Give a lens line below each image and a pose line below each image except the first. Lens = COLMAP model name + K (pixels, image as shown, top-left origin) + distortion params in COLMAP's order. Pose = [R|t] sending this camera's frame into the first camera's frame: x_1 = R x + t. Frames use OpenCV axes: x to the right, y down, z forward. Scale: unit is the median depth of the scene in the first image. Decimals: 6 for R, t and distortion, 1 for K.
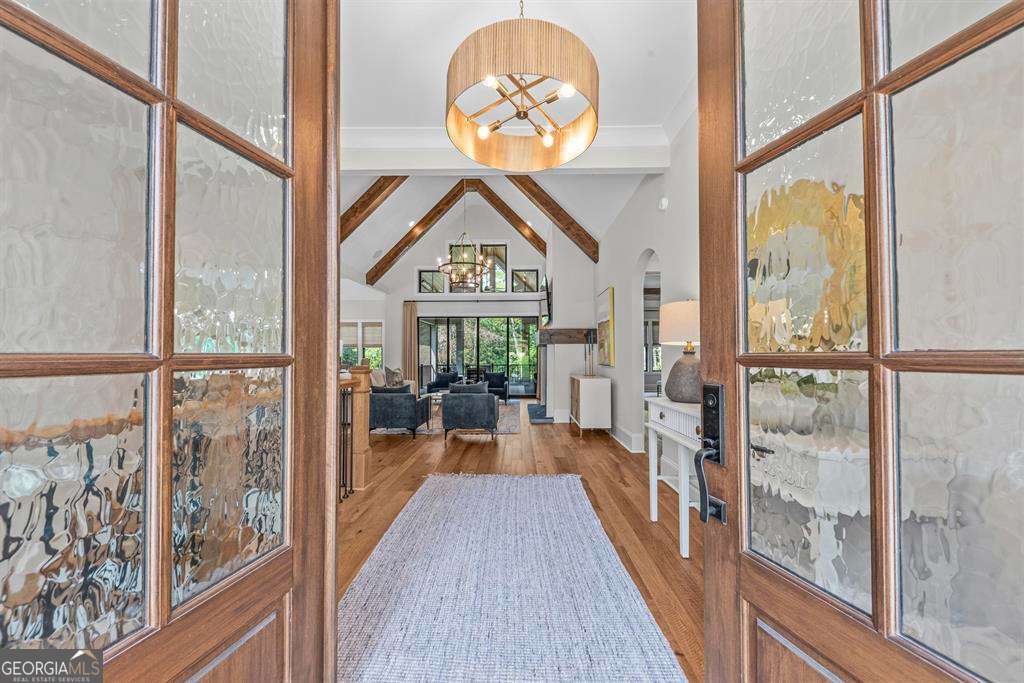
lens RADIAL K [[362.0, 0, 526.1], [0, 362.0, 349.3], [0, 0, 1]] dist [0.003208, -0.000427]
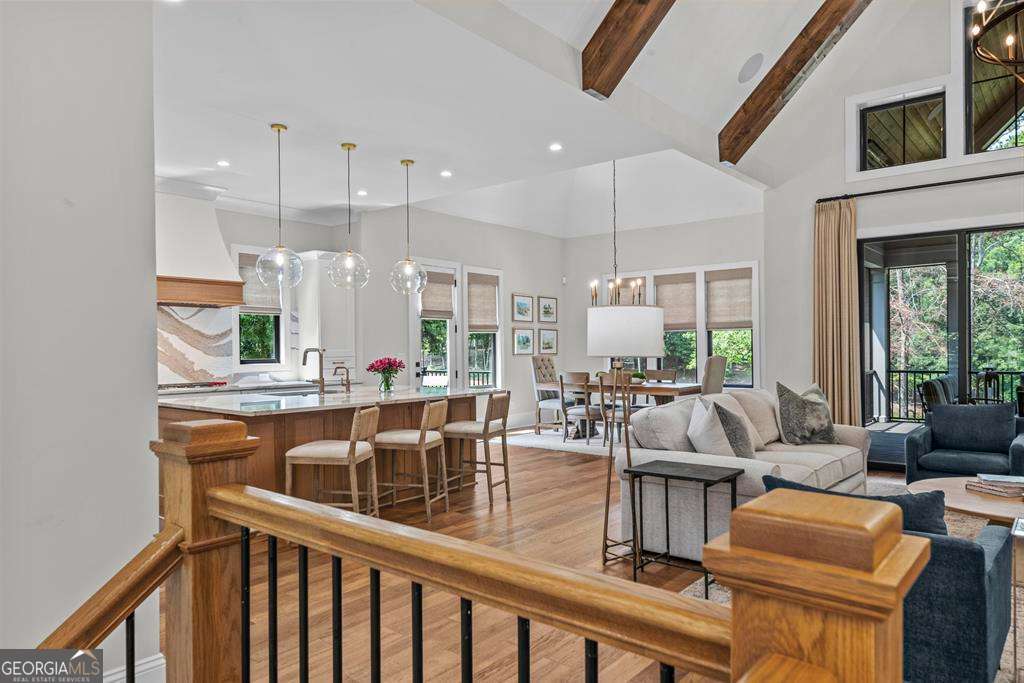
lens RADIAL K [[680.3, 0, 513.6], [0, 680.3, 344.5], [0, 0, 1]] dist [0.001280, 0.000090]
pose [[0.774000, -0.011170, -0.633087, -0.120517], [0.024022, 0.999643, 0.011731, -0.003057], [0.632729, -0.024287, 0.773992, 0.233674]]
